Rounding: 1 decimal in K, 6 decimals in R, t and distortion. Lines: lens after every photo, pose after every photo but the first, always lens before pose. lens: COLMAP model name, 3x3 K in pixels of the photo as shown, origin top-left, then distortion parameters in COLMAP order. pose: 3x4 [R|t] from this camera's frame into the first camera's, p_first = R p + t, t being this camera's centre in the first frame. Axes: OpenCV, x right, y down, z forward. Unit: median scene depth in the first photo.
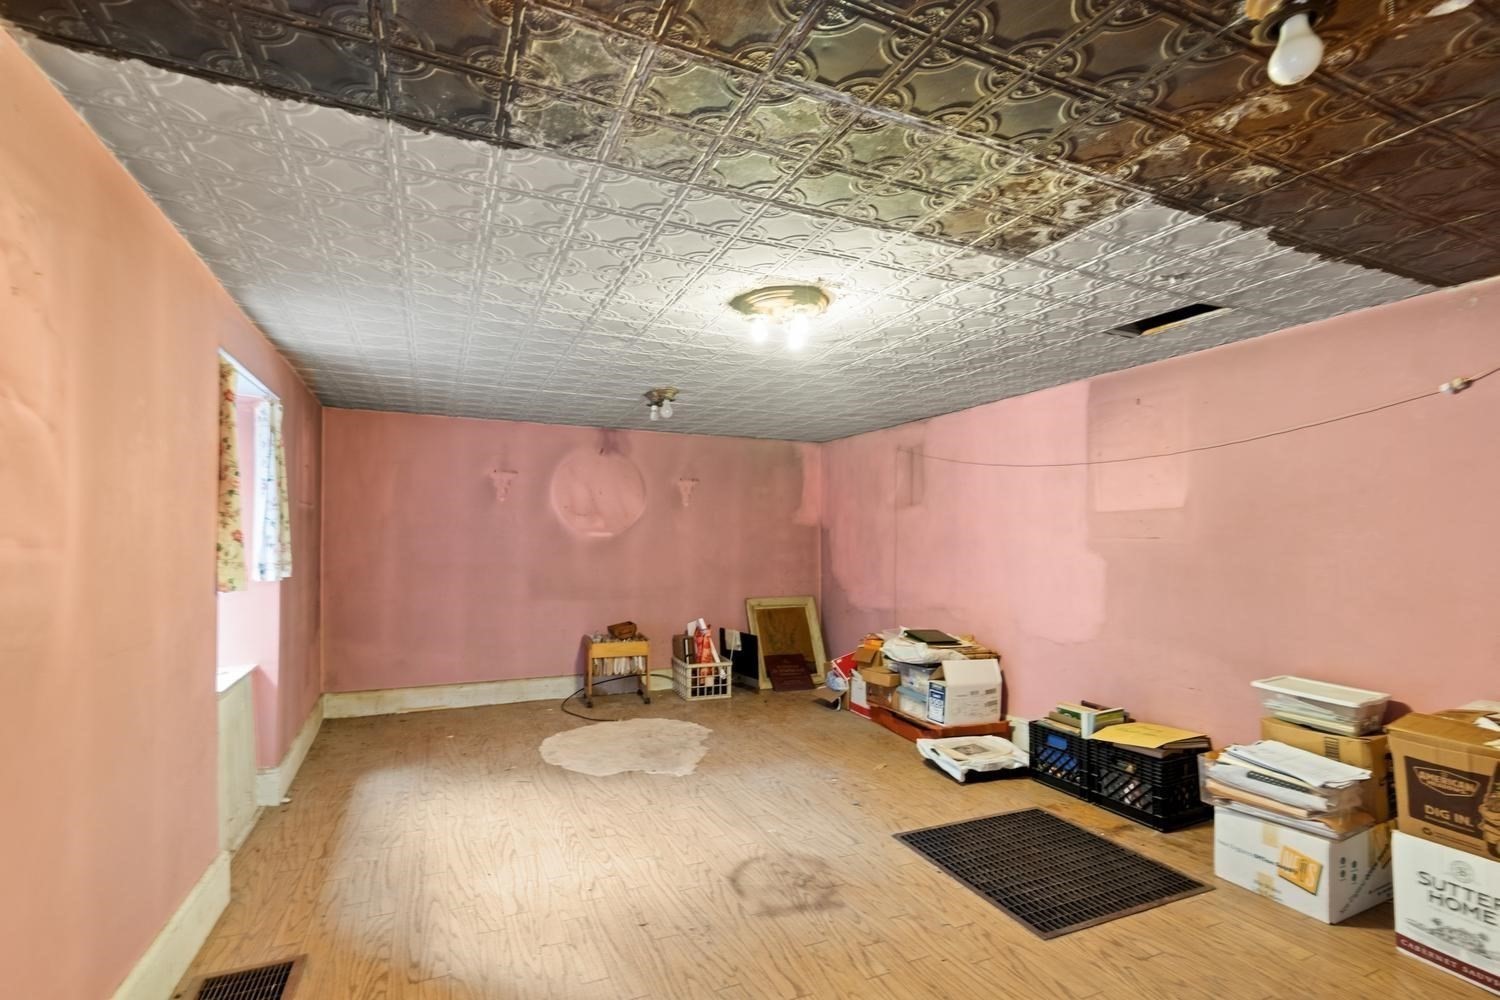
lens RADIAL K [[690.6, 0, 752.6], [0, 690.6, 530.6], [0, 0, 1]] dist [0.007734, -0.002465]
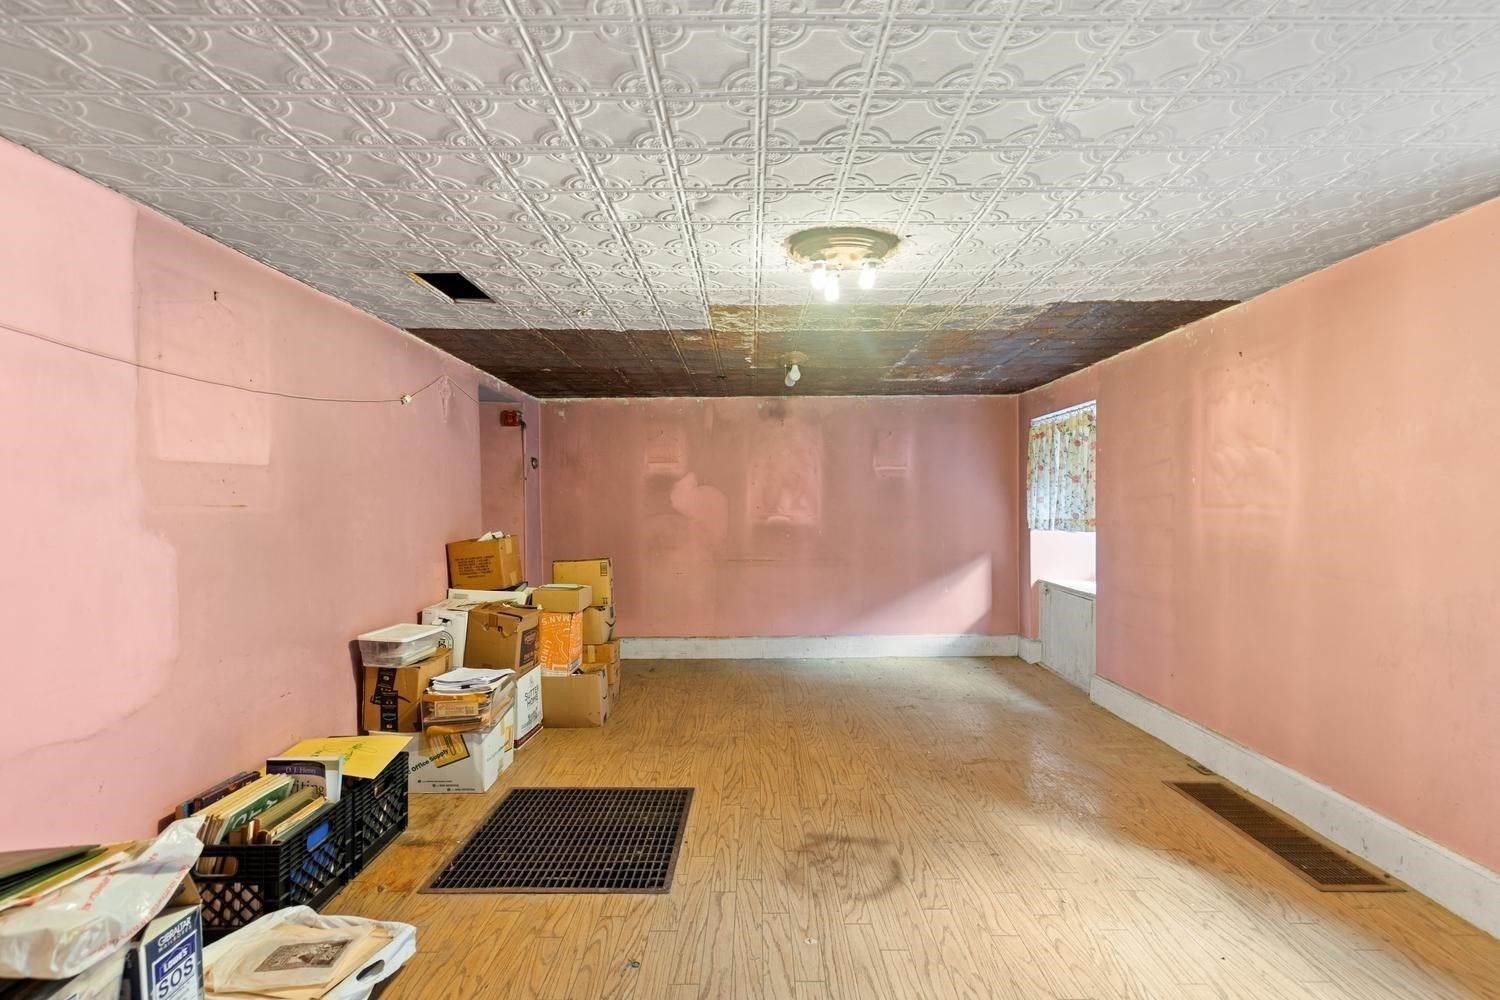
lens RADIAL K [[690.6, 0, 750.0], [0, 690.6, 508.0], [0, 0, 1]] dist [0.007734, -0.002465]
pose [[-0.908268, -0.003947, 0.418369, -0.156928], [-0.003488, 0.999992, 0.001862, 0.008587], [-0.418373, 0.000232, -0.908275, 1.291713]]
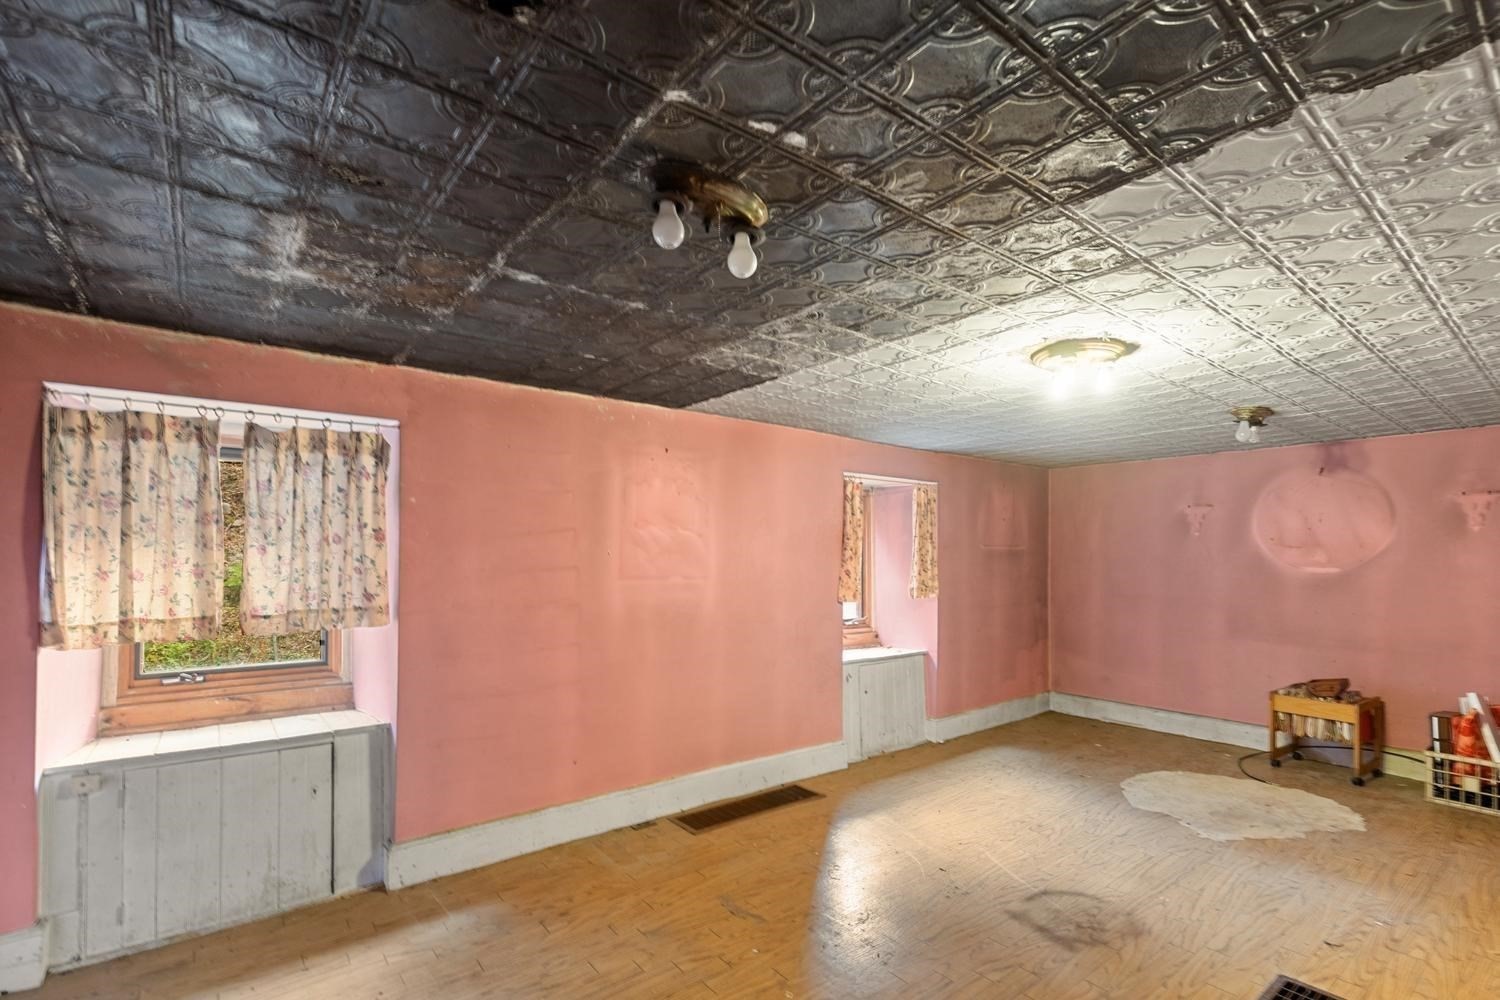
lens RADIAL K [[690.6, 0, 763.8], [0, 690.6, 547.1], [0, 0, 1]] dist [0.007734, -0.002465]
pose [[0.251085, -0.018815, -0.967782, 0.629739], [0.007709, 0.999818, -0.017438, -0.018730], [0.967934, -0.003083, 0.251185, 0.198664]]
